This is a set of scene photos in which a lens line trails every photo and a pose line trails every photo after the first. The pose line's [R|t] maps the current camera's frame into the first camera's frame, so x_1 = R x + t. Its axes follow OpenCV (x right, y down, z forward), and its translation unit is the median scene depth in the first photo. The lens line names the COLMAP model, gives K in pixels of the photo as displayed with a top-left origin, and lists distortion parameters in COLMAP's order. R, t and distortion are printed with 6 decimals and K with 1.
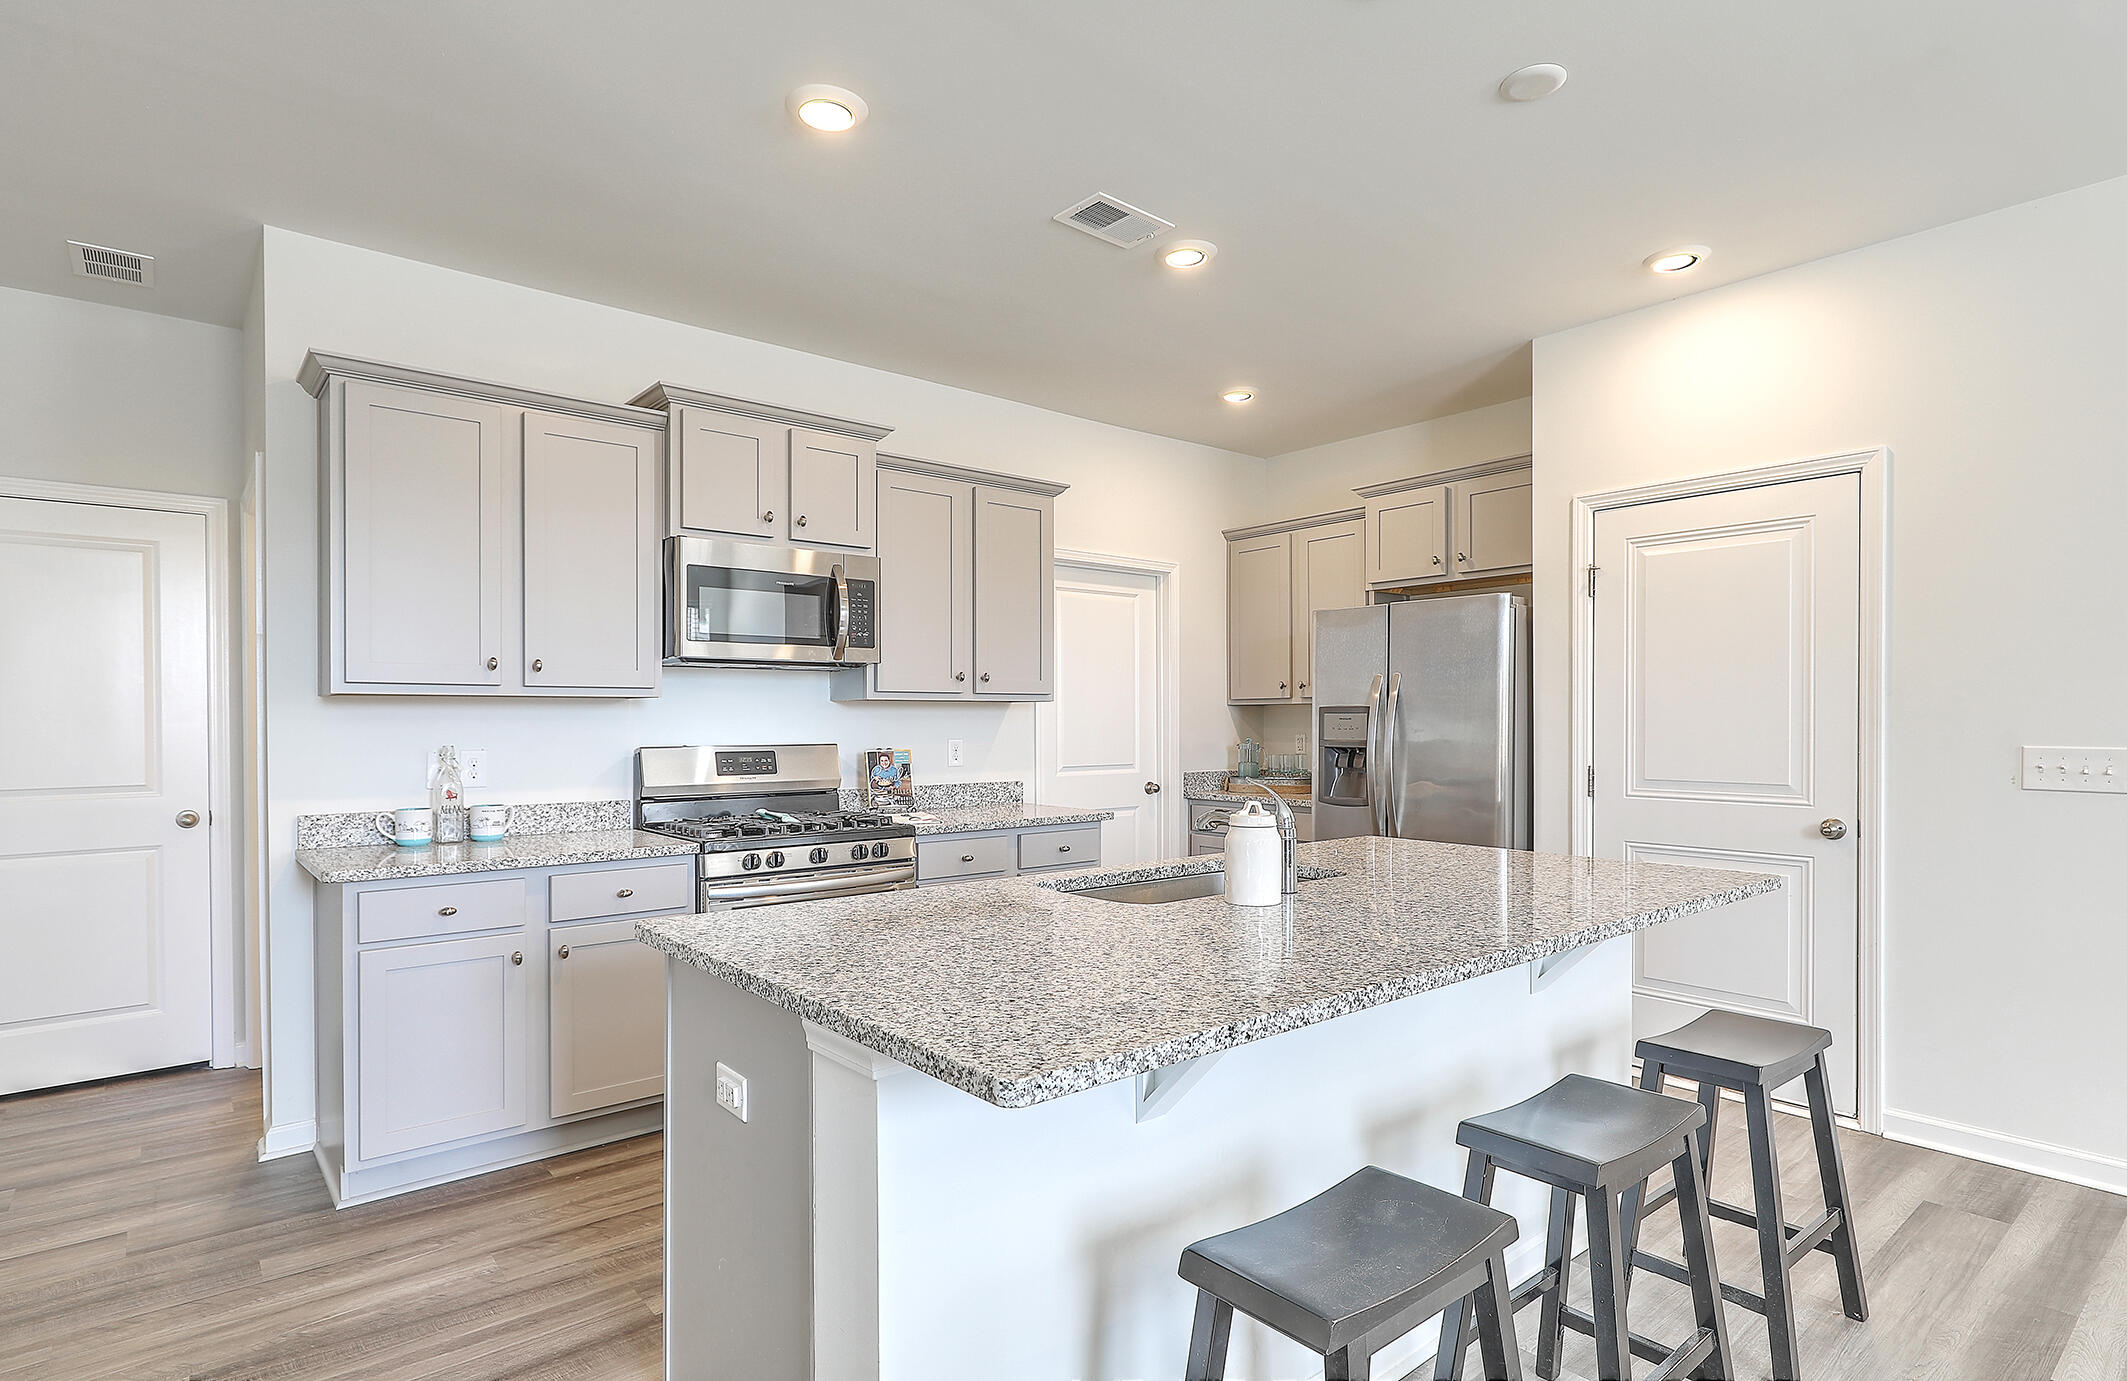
lens RADIAL K [[1083.5, 0, 1024.1], [0, 1083.5, 716.7], [0, 0, 1]] dist [0.013771, 0.000094]
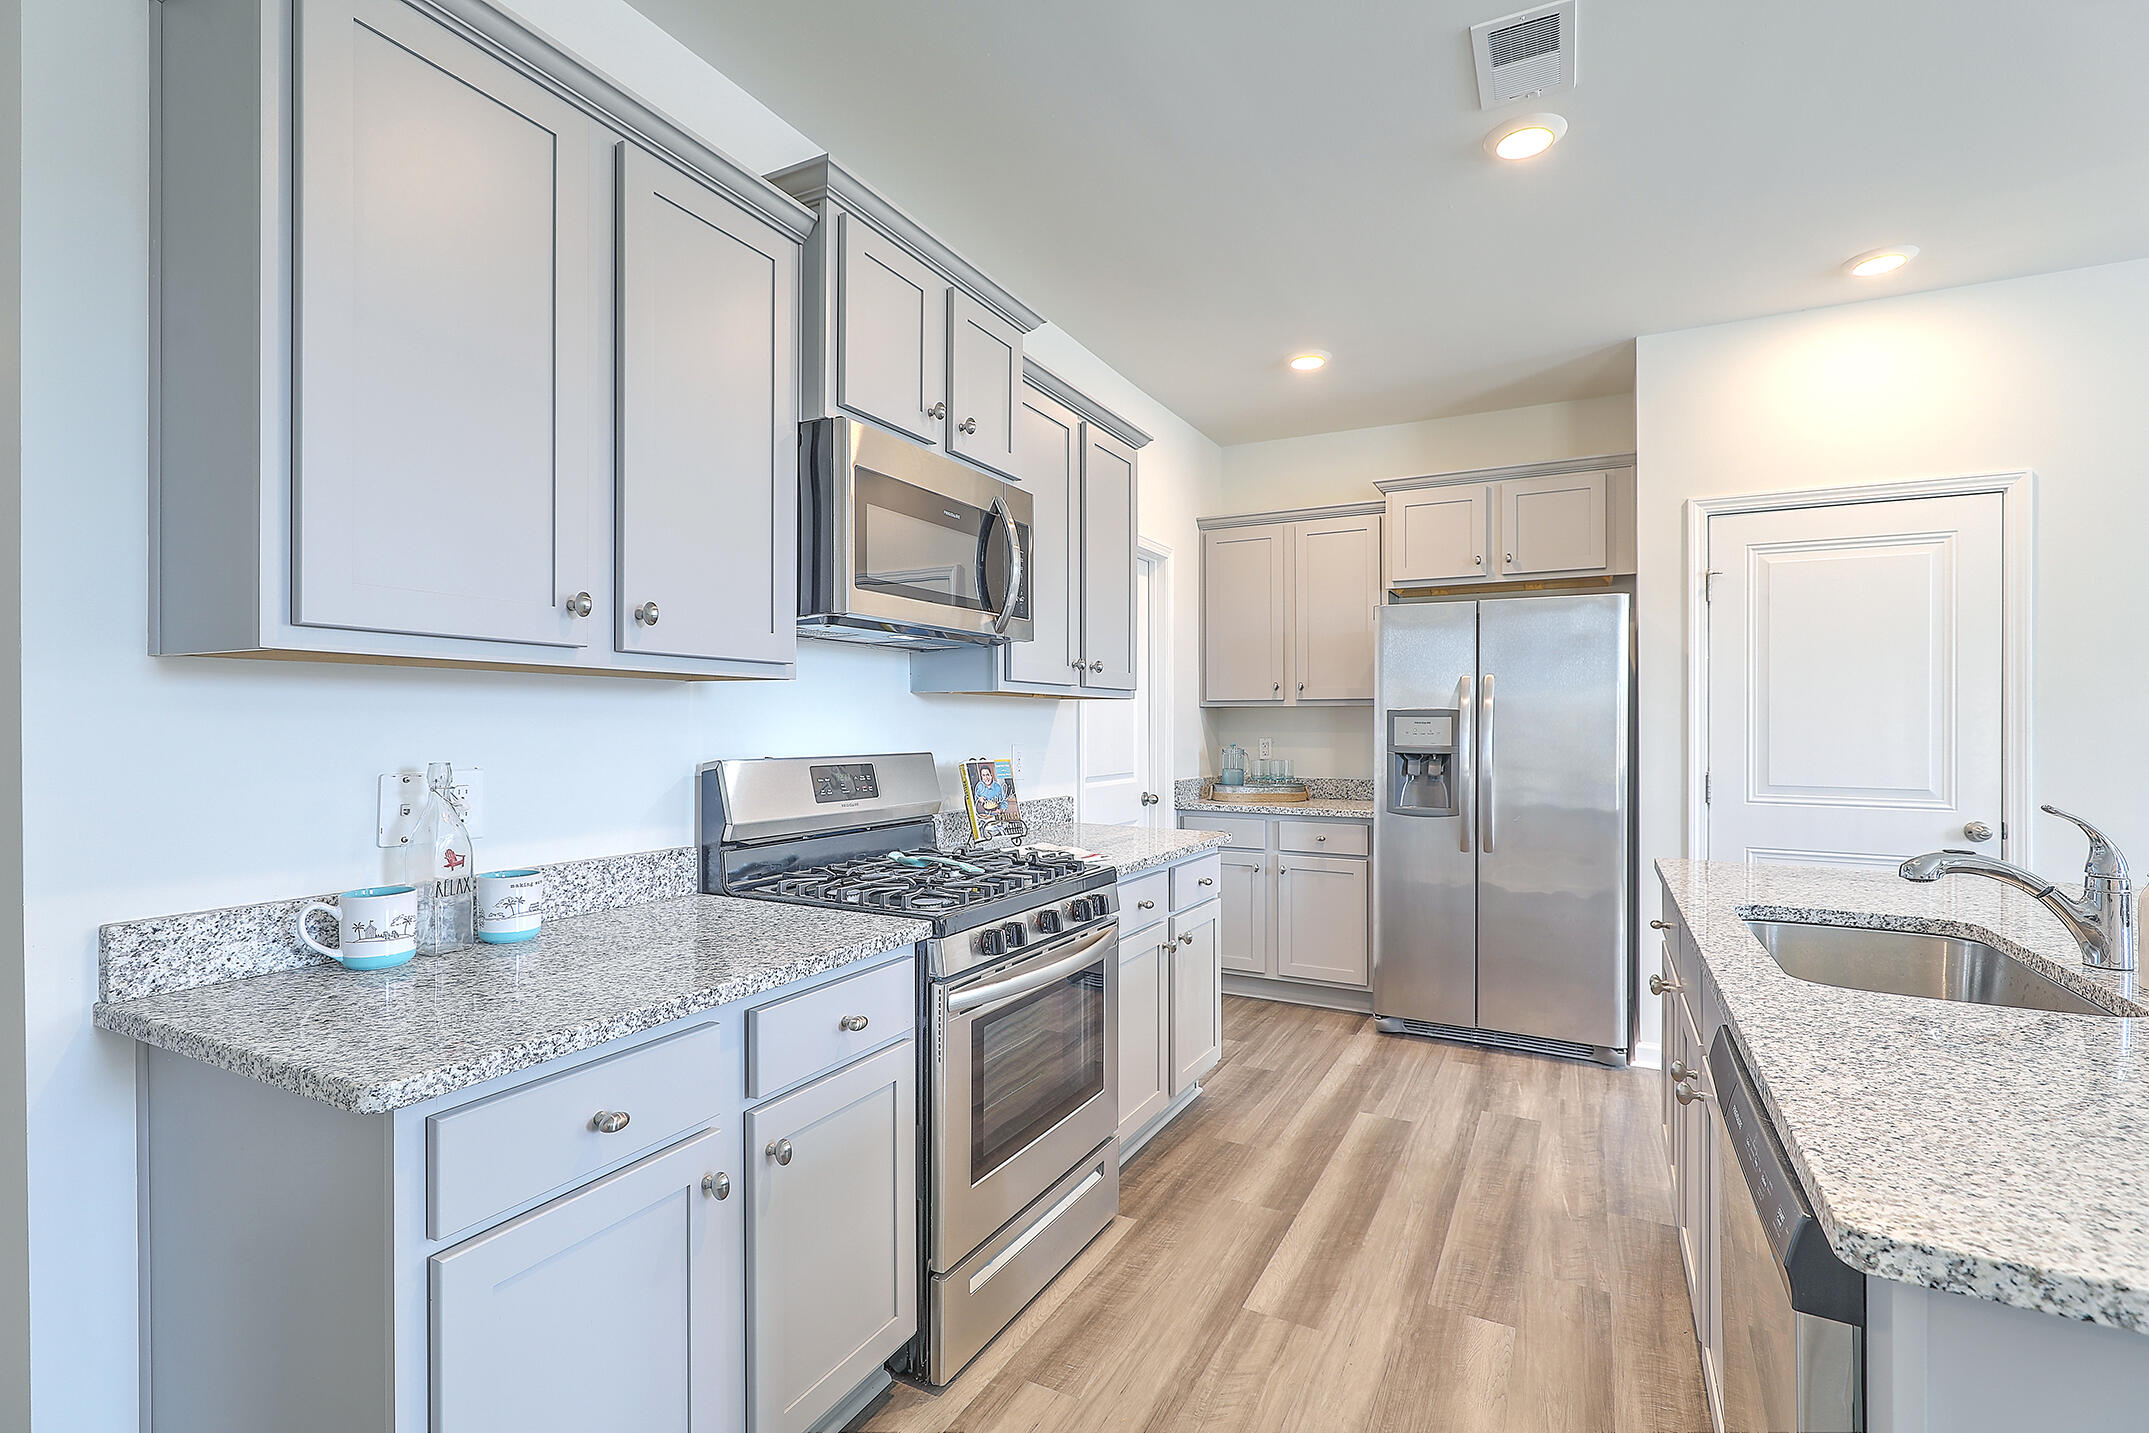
lens RADIAL K [[987.0, 0, 1028.6], [0, 987.0, 724.2], [0, 0, 1]] dist [0.003047, 0.000898]
pose [[0.922580, 0.006348, 0.385754, -0.383115], [-0.008092, 0.999963, 0.002896, 0.004010], [-0.385722, -0.005794, 0.922597, 0.390773]]
